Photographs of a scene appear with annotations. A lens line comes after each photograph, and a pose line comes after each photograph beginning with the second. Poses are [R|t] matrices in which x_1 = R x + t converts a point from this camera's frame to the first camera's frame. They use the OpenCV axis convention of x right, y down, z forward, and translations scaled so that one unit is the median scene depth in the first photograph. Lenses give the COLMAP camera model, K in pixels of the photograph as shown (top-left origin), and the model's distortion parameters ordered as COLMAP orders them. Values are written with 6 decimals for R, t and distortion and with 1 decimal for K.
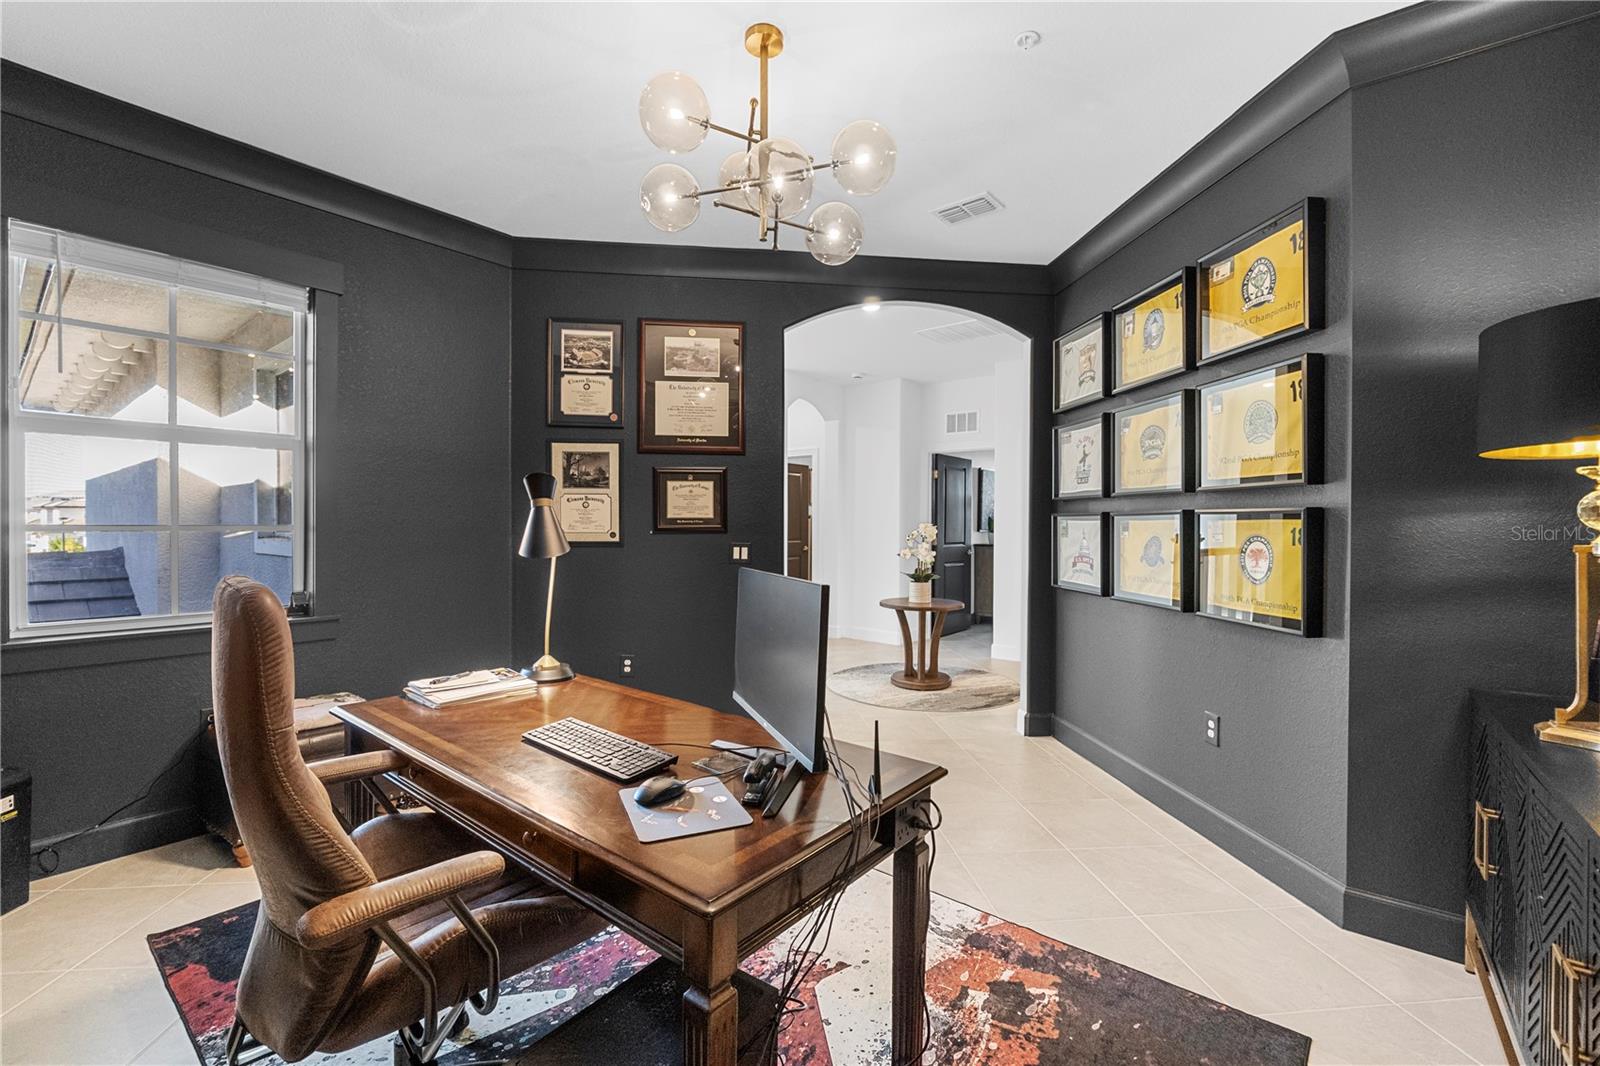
lens RADIAL K [[673.7, 0, 800.0], [0, 673.7, 533.0], [0, 0, 1]] dist [-0.007574, -0.000023]
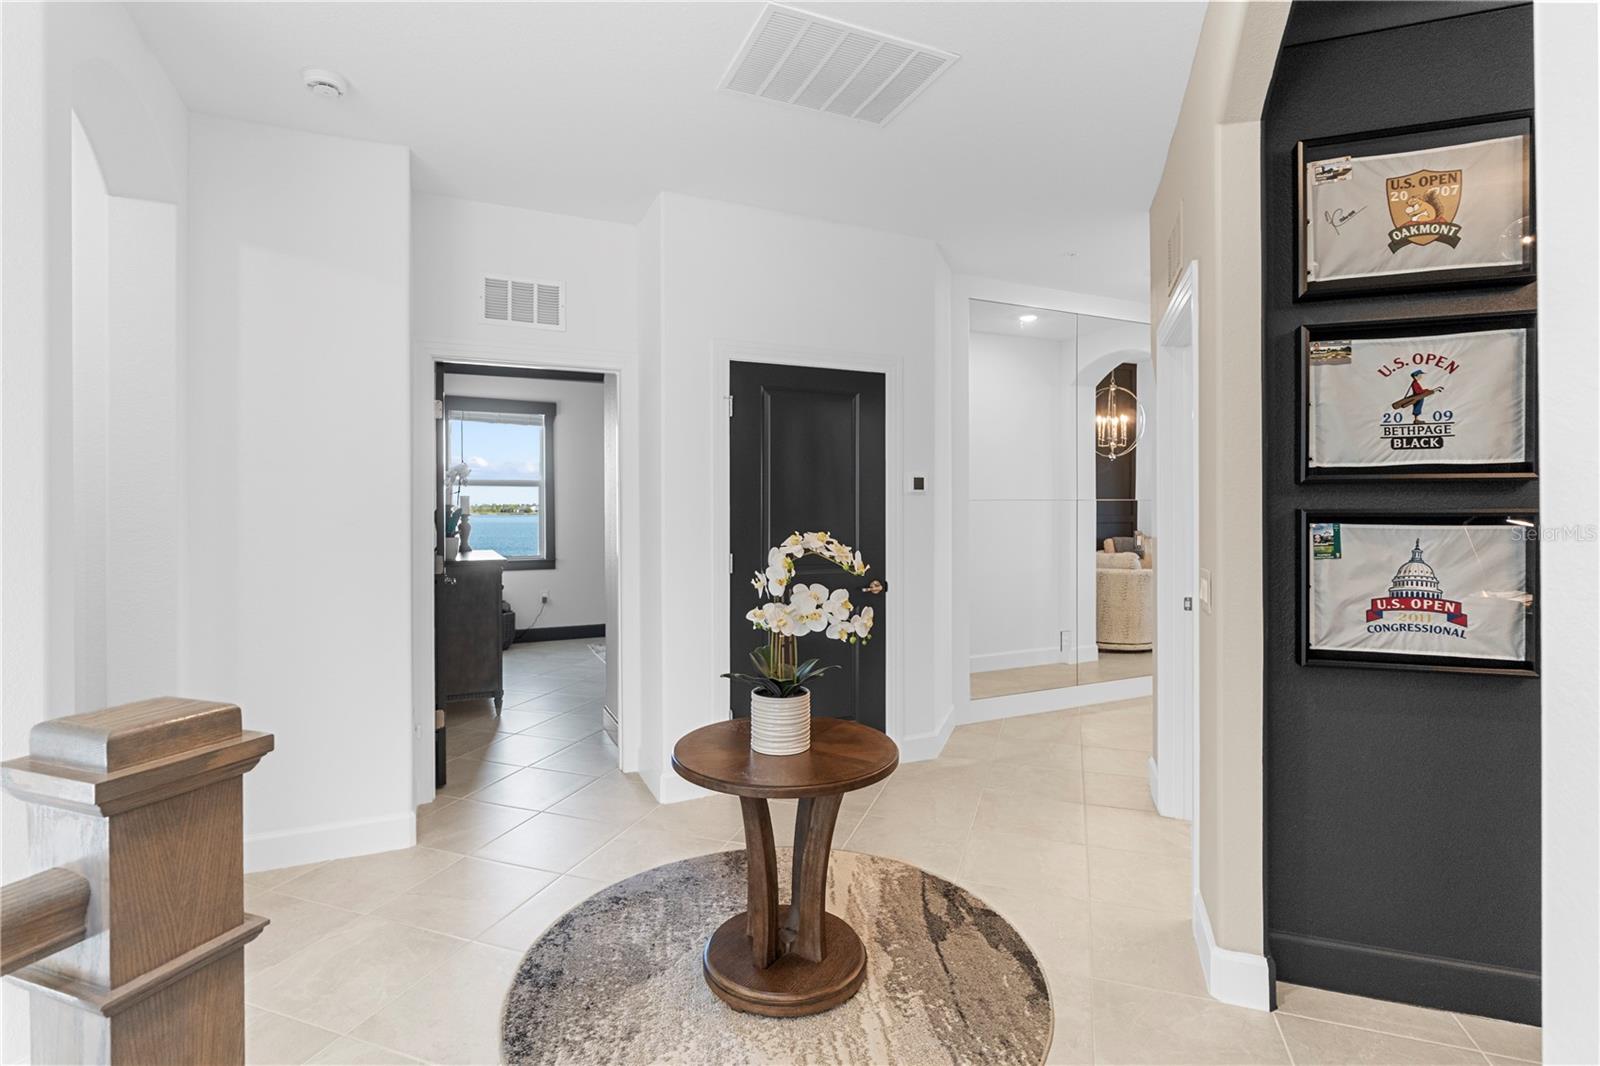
lens RADIAL K [[773.5, 0, 799.3], [0, 773.5, 507.5], [0, 0, 1]] dist [-0.000200, -0.000096]
pose [[0.444272, -0.006883, 0.895866, -0.285008], [0.017890, 0.999839, -0.001190, -0.038431], [-0.895713, 0.016555, 0.444323, 1.150403]]
